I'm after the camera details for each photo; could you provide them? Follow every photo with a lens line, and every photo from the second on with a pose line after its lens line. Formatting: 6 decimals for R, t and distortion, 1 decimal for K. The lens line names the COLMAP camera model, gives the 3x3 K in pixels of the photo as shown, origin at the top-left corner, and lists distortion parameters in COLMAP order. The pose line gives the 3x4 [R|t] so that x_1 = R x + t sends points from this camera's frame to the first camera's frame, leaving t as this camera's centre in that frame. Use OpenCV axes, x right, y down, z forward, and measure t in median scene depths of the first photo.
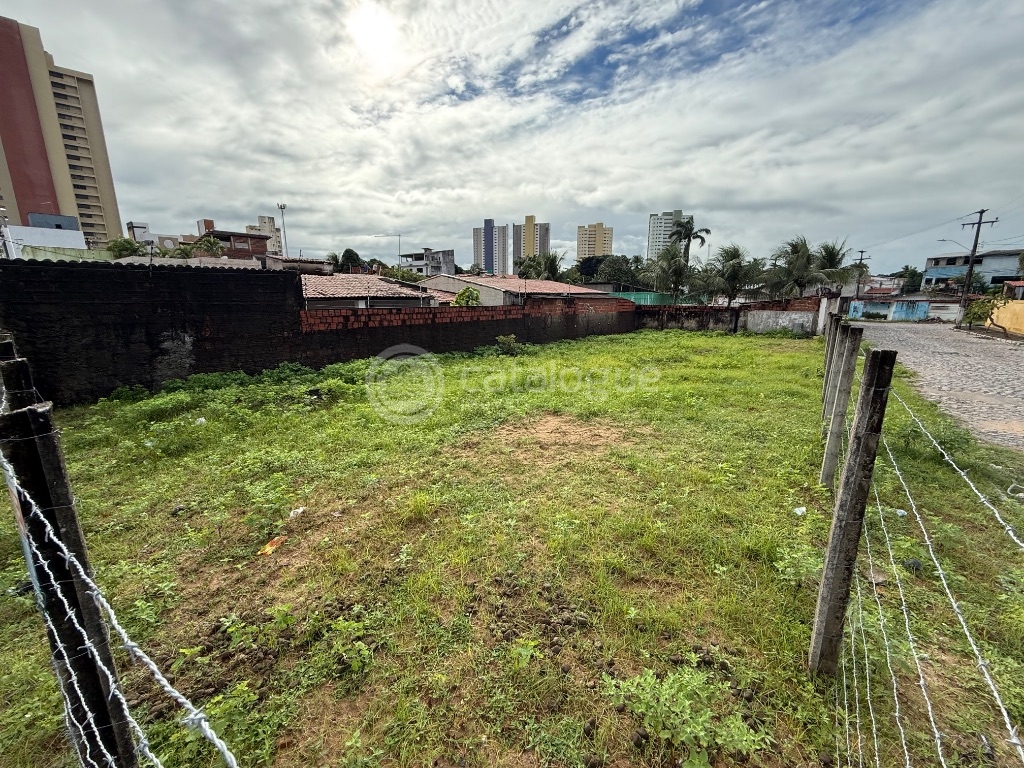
lens RADIAL K [[406.3, 0, 513.8], [0, 406.3, 378.4], [0, 0, 1]] dist [-0.000720, -0.000170]
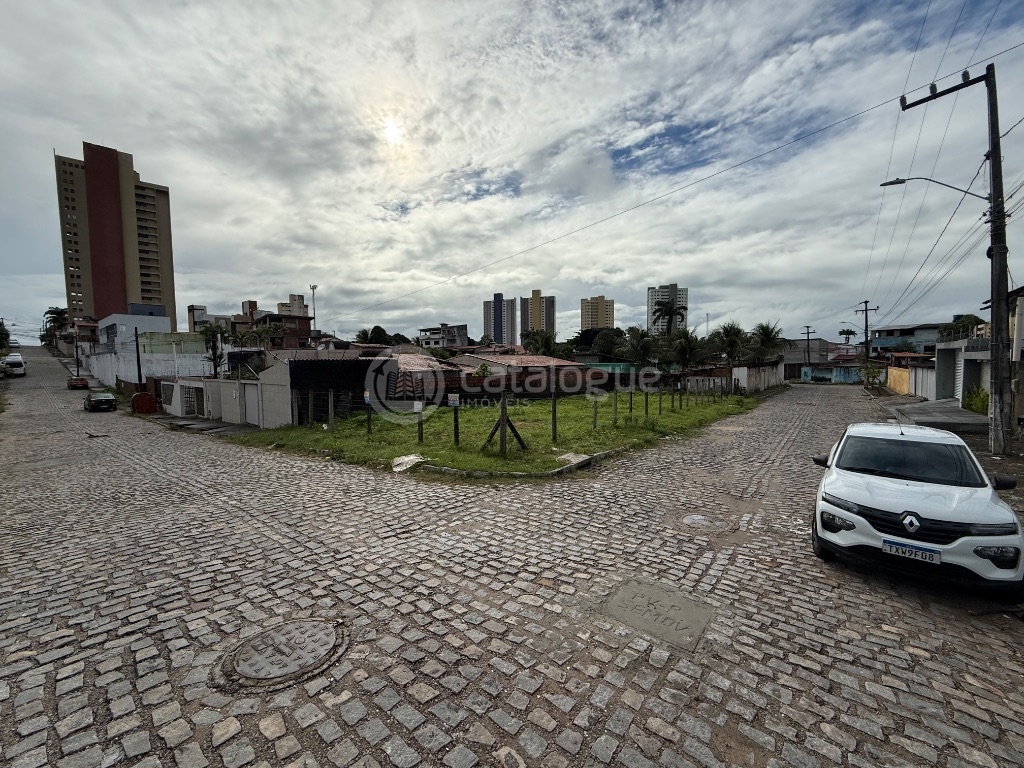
lens RADIAL K [[427.0, 0, 510.4], [0, 427.0, 386.3], [0, 0, 1]] dist [0.001659, 0.000060]
pose [[0.999449, -0.008215, -0.032162, 0.008928], [0.003530, 0.989704, -0.143087, 0.021814], [0.033007, 0.142894, 0.989187, -0.138209]]
